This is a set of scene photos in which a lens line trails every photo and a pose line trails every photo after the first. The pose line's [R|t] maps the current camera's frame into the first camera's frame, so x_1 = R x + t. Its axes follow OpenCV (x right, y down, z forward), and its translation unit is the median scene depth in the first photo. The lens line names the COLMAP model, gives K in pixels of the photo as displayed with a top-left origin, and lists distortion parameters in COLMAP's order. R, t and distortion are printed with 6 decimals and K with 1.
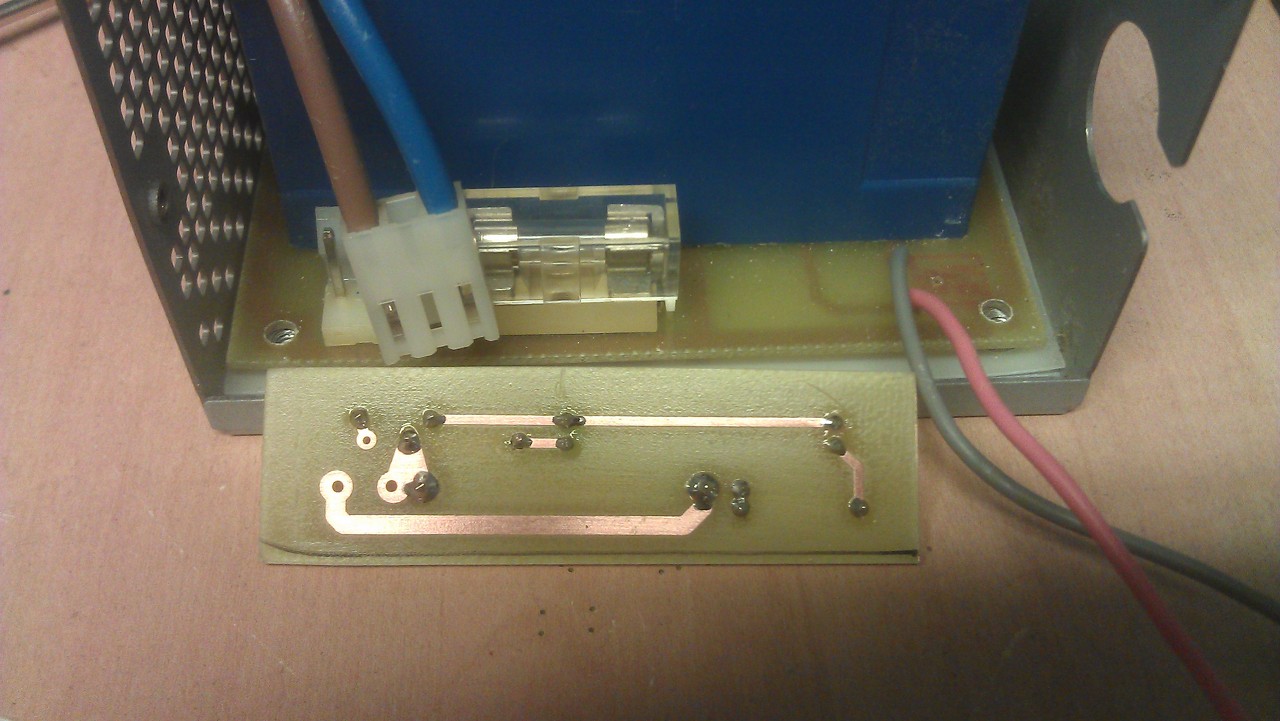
lens RADIAL K [[1326.7, 0, 640.0], [0, 1326.7, 360.5], [0, 0, 1]] dist [0.131512, -0.579951]
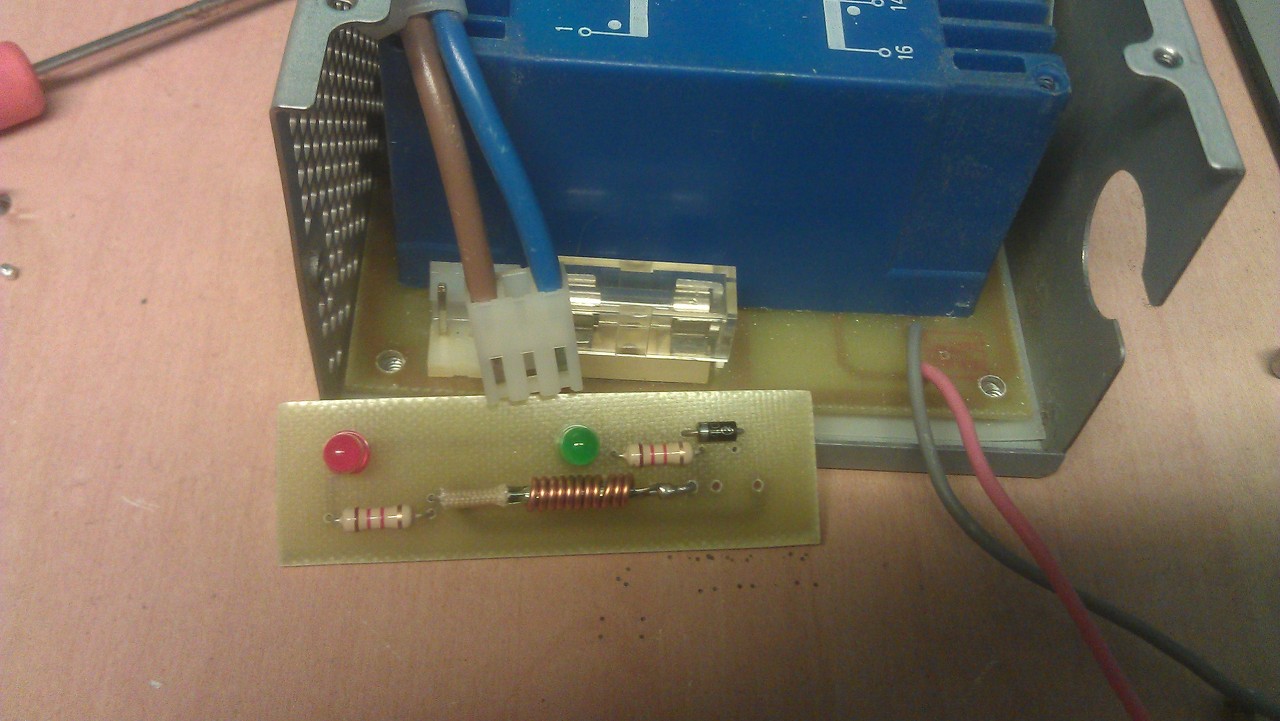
lens RADIAL K [[1326.7, 0, 640.0], [0, 1326.7, 360.5], [0, 0, 1]] dist [0.131512, -0.579951]
pose [[0.996689, 0.076888, 0.026440, -0.081982], [-0.078225, 0.995477, 0.053917, -0.104677], [-0.022175, -0.055806, 0.998195, -0.183508]]
